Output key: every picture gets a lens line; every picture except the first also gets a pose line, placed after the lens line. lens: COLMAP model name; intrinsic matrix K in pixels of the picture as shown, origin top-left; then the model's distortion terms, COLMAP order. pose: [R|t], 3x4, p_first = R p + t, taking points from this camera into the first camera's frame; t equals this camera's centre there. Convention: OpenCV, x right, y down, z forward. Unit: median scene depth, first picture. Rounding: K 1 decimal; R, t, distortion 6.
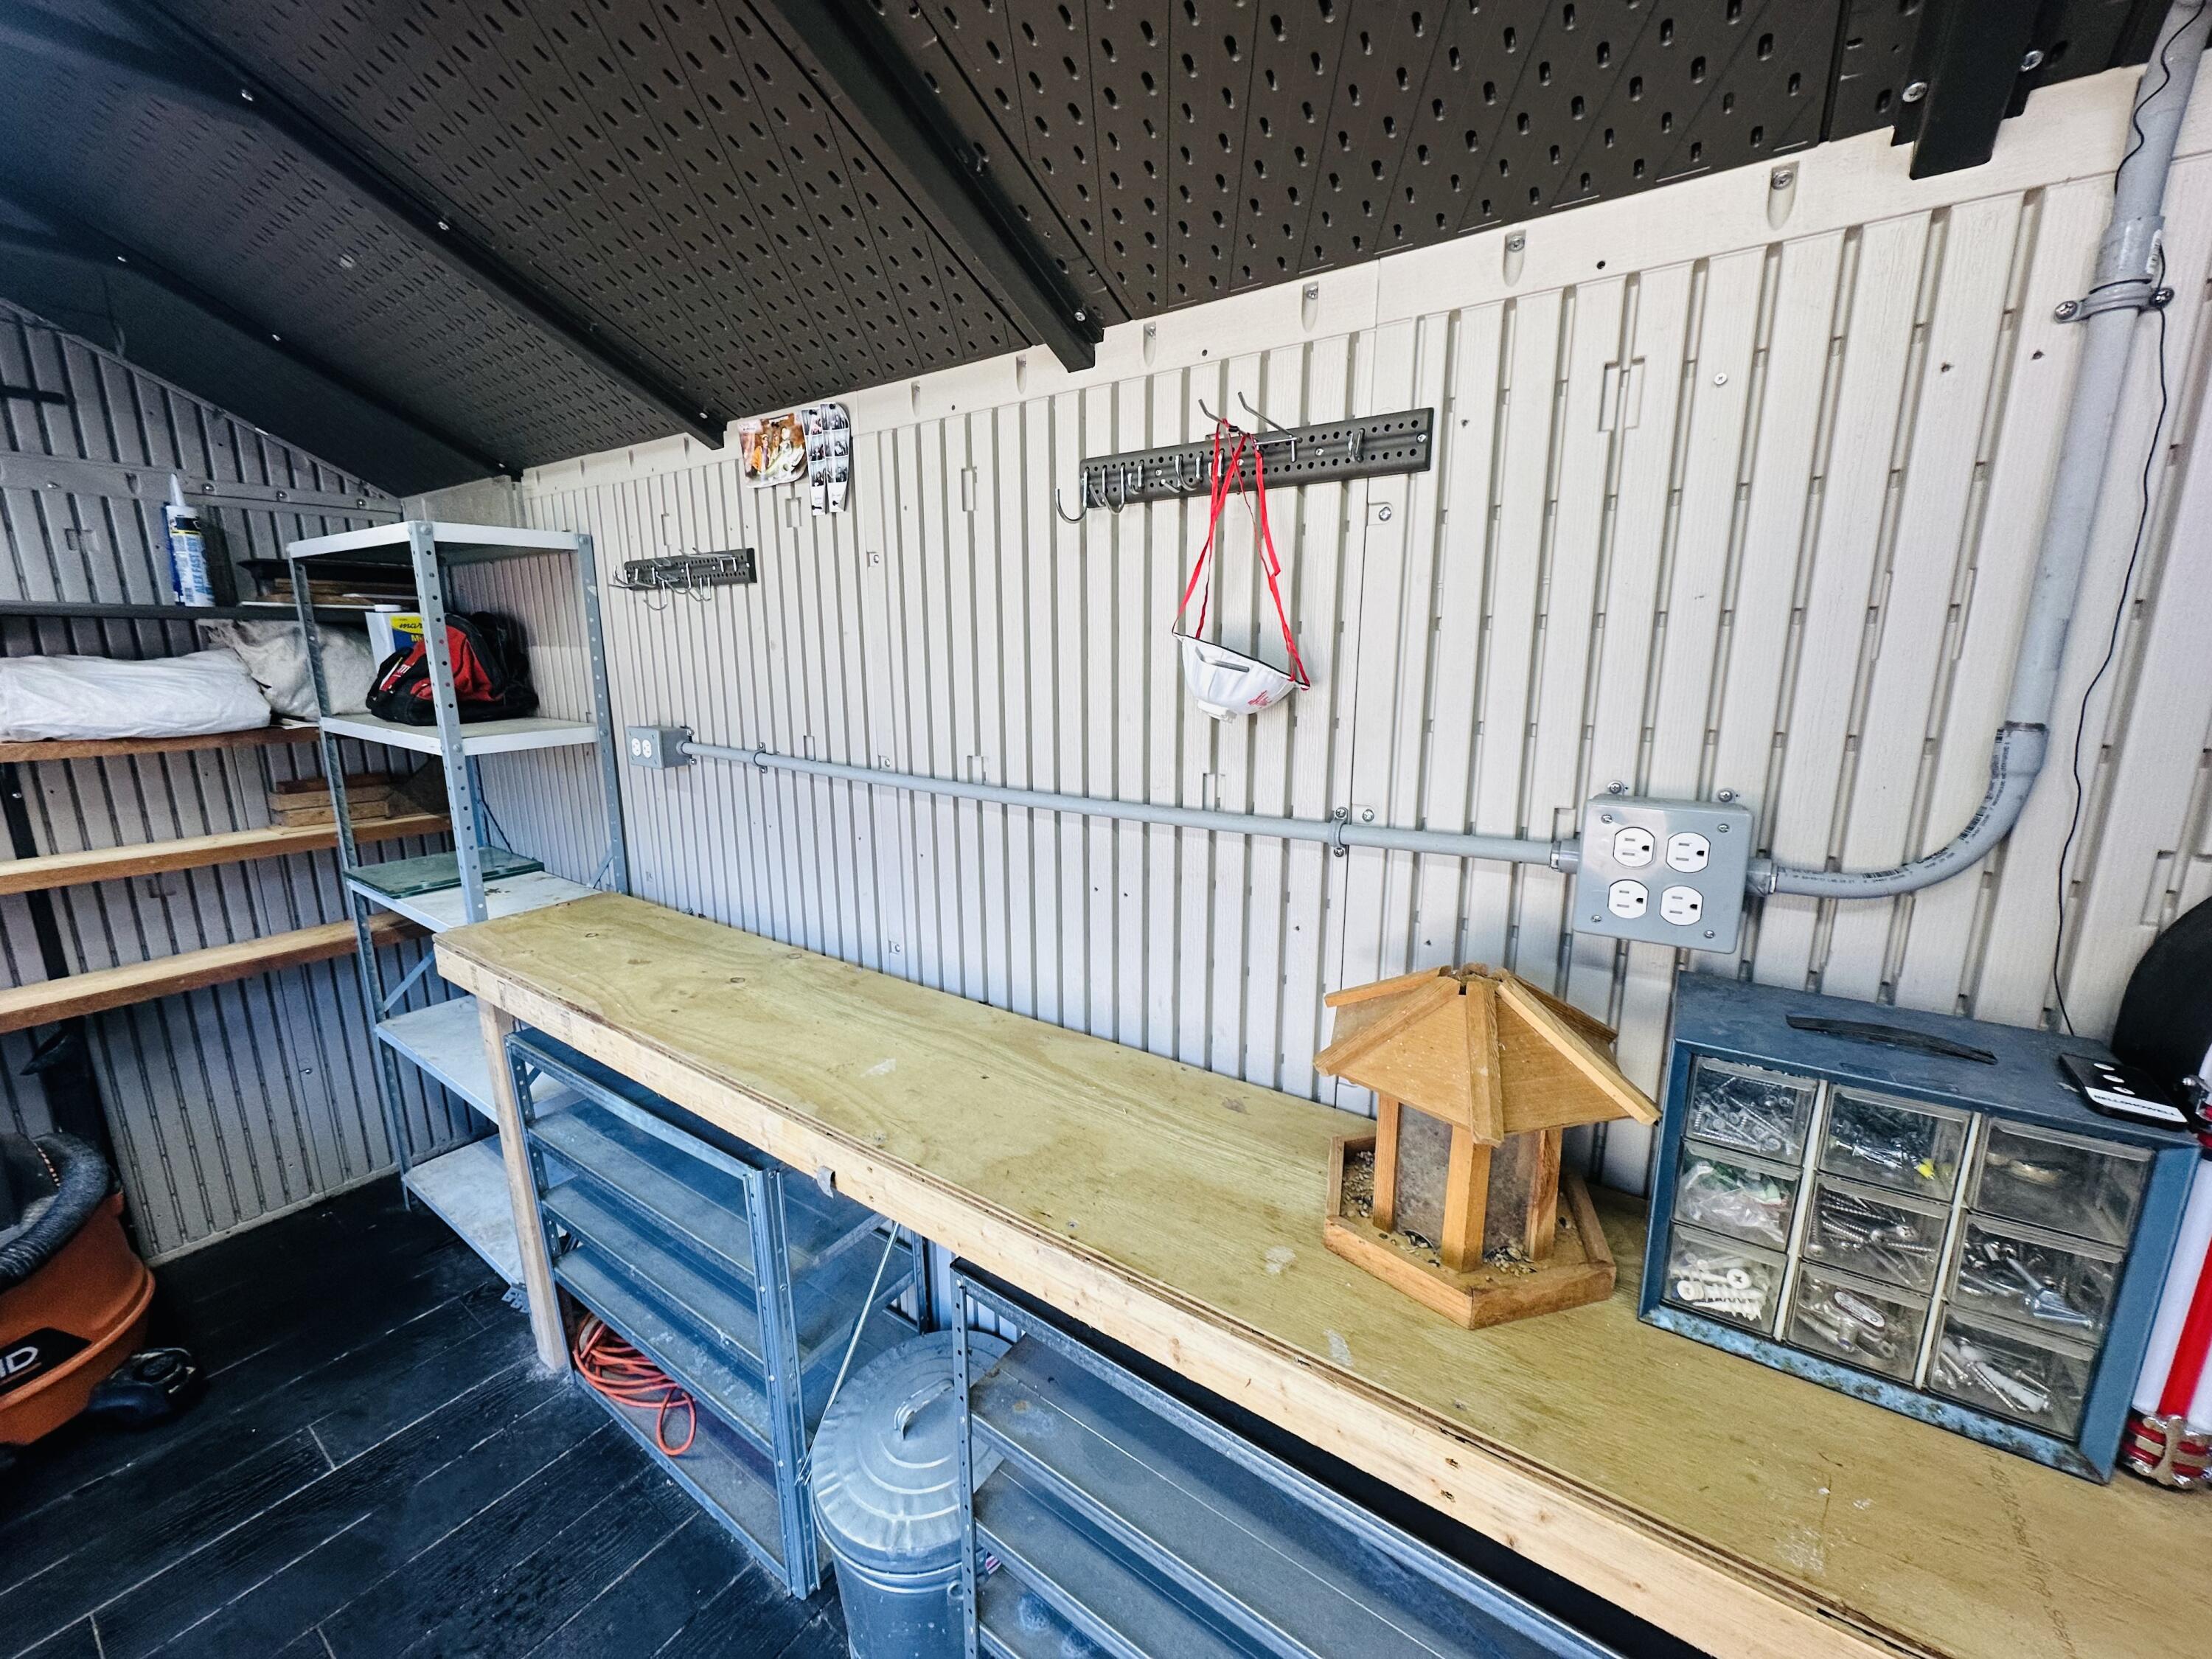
lens RADIAL K [[877.9, 0, 1106.0], [0, 877.9, 829.5], [0, 0, 1]] dist [-0.000392, -0.000284]
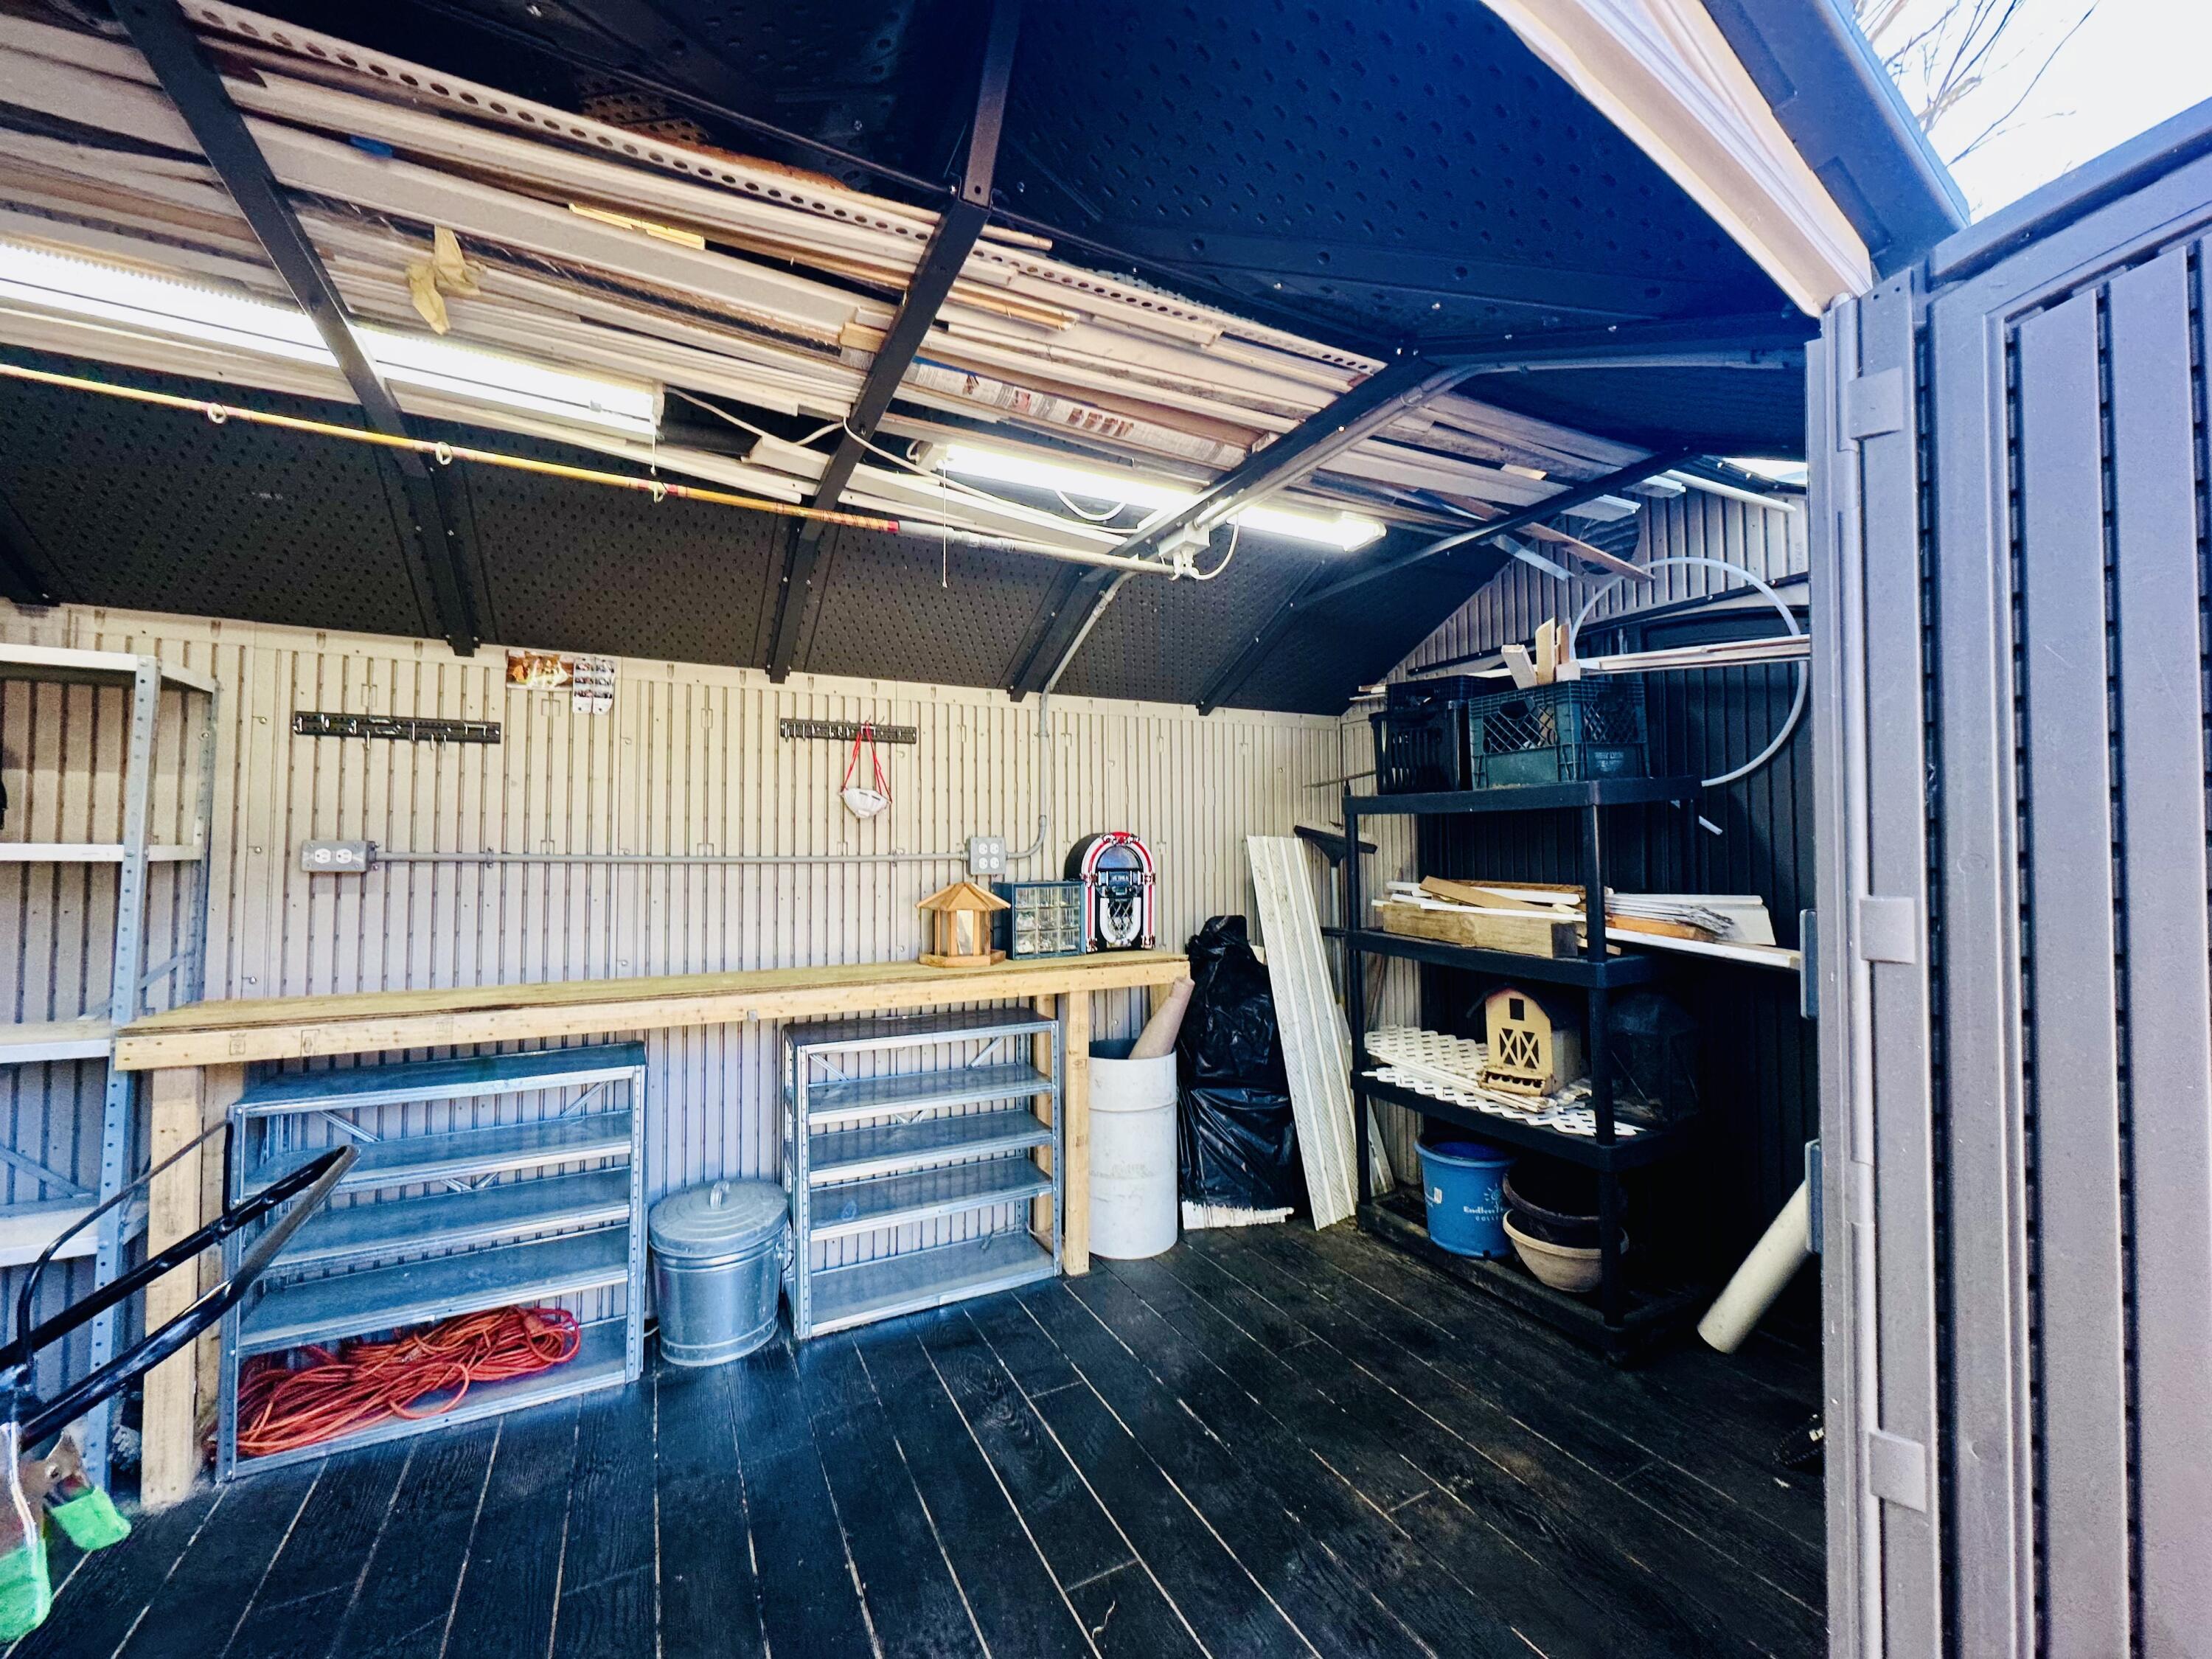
lens RADIAL K [[876.4, 0, 1107.9], [0, 876.4, 828.8], [0, 0, 1]] dist [0.000253, -0.000014]
pose [[0.454038, 0.031158, 0.890437, -1.298965], [0.189545, 0.973134, -0.130702, 0.274441], [-0.870587, 0.228121, 0.435934, -0.582450]]
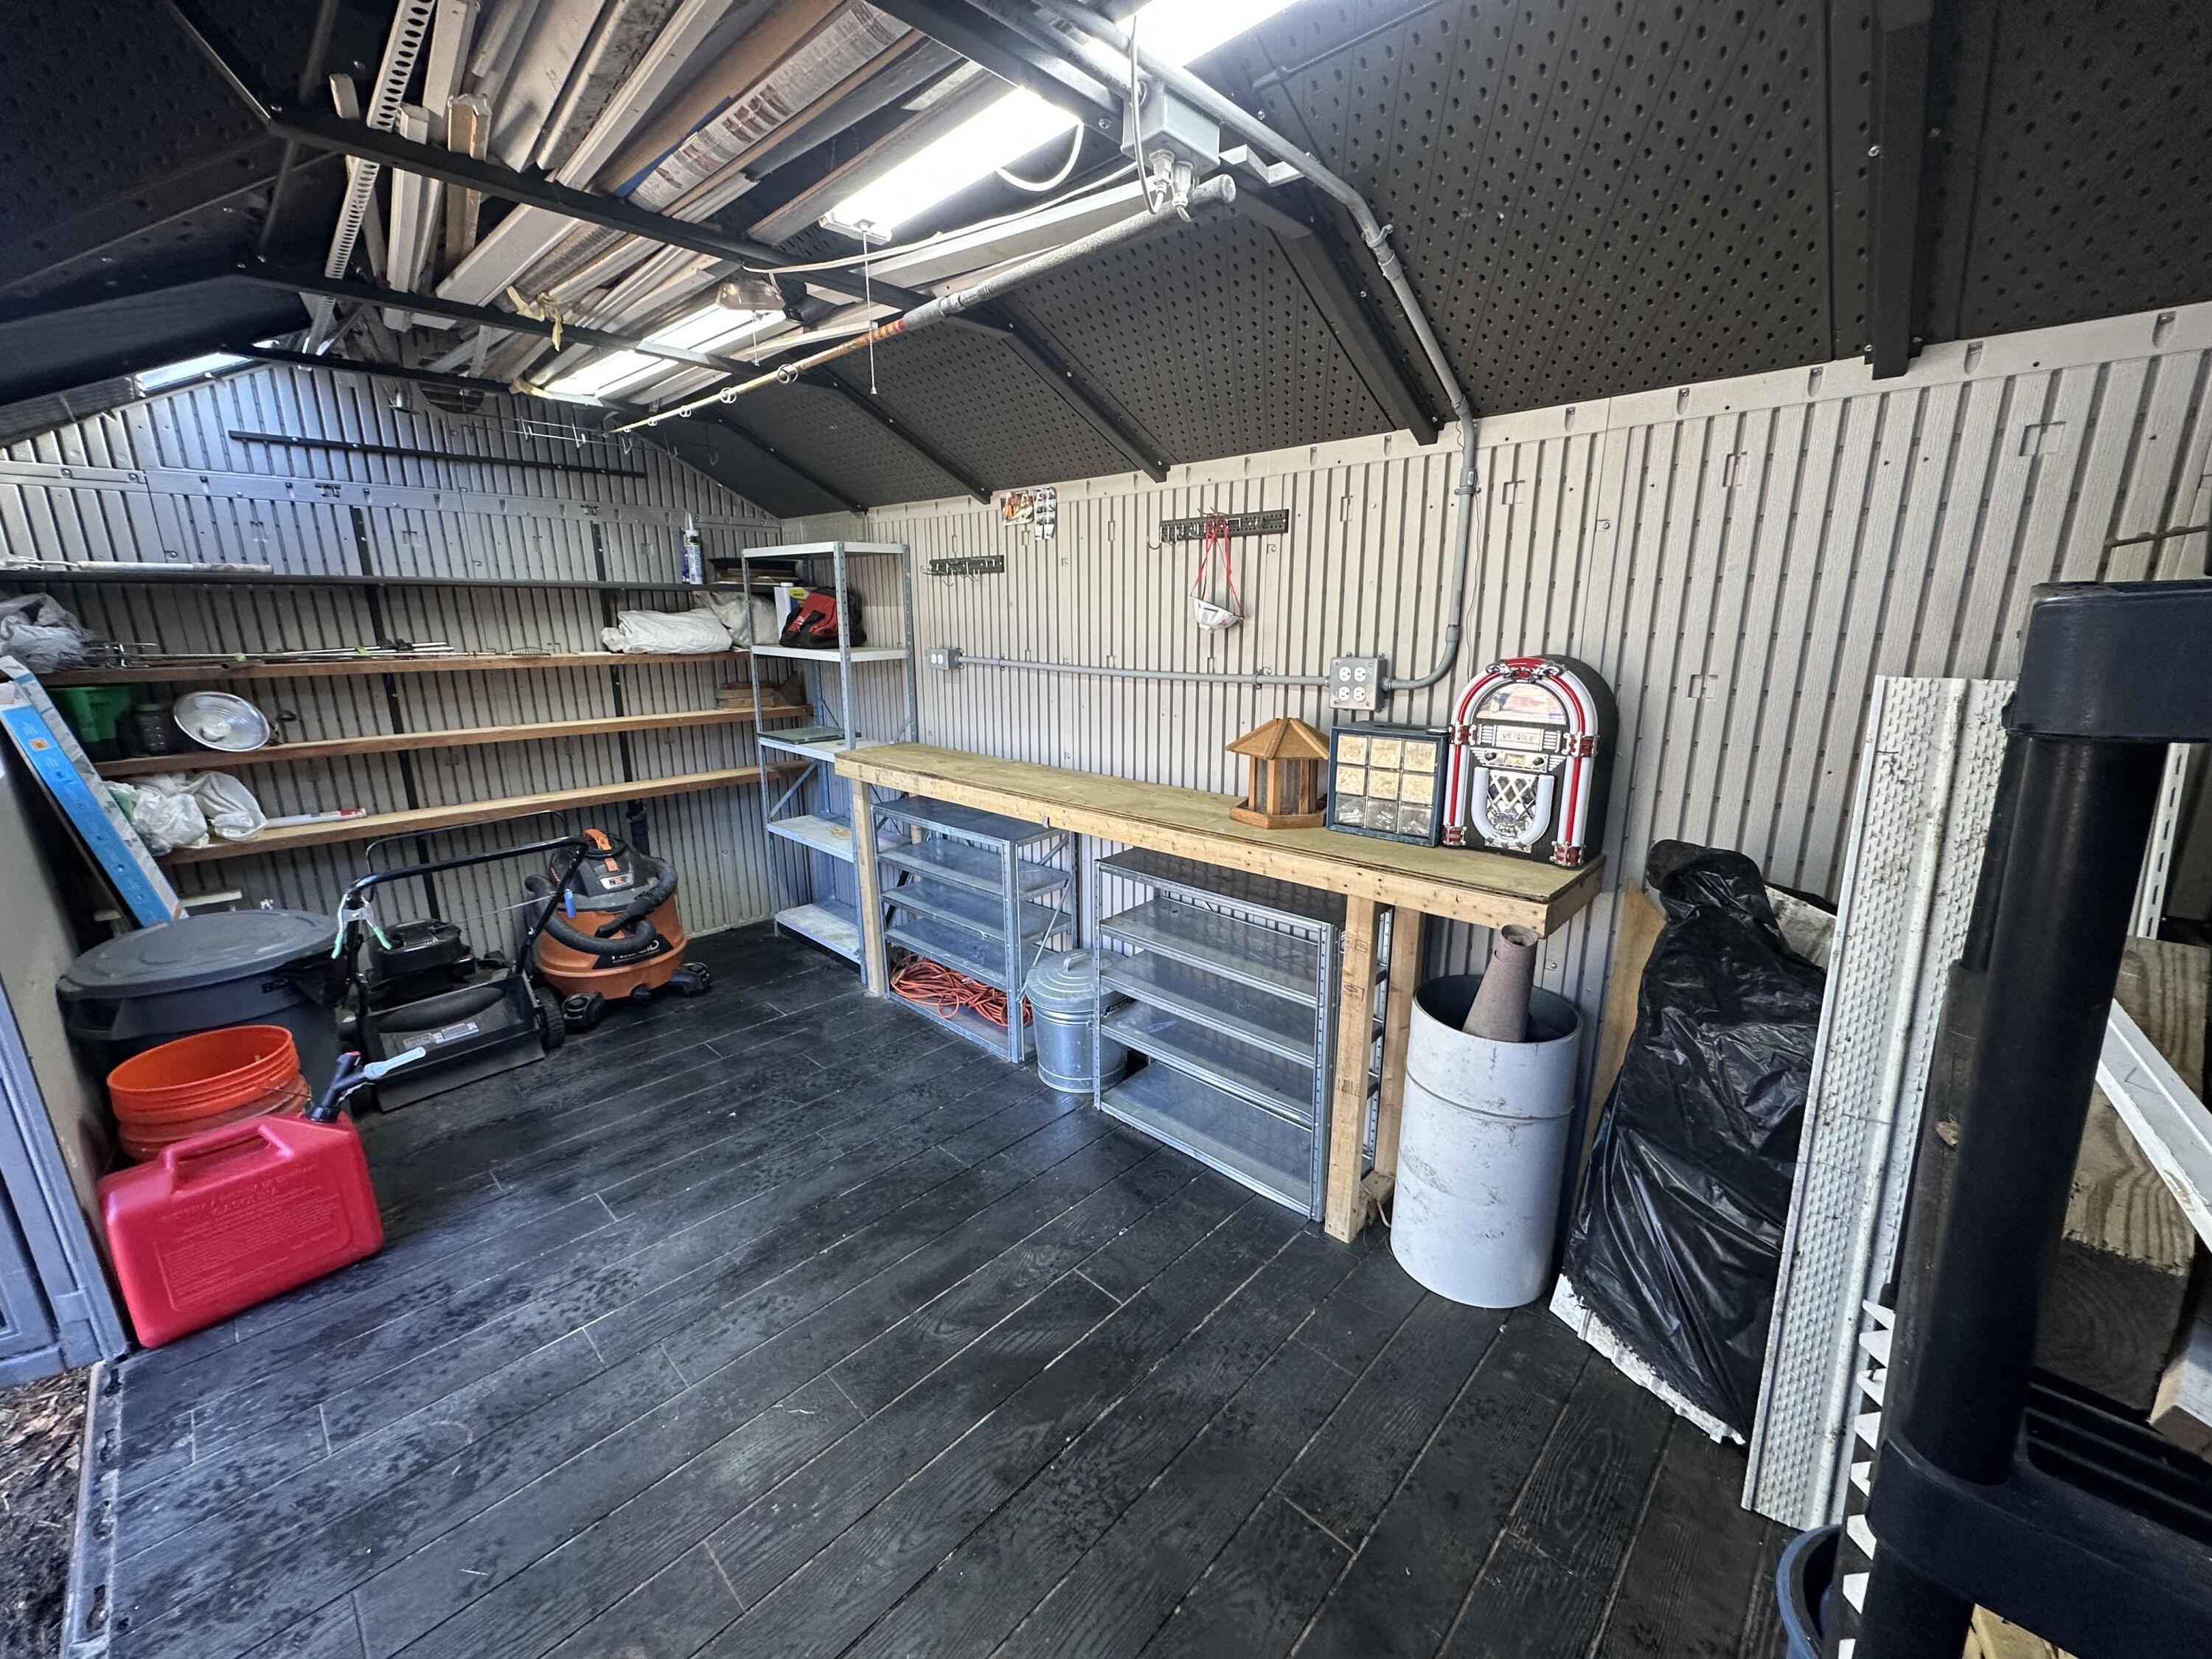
lens RADIAL K [[880.3, 0, 1109.5], [0, 880.3, 831.0], [0, 0, 1]] dist [-0.001221, 0.000256]
pose [[0.989440, 0.034963, -0.140662, 0.140611], [-0.030031, 0.998863, 0.037038, 0.225537], [0.141797, -0.032422, 0.989365, -0.967981]]
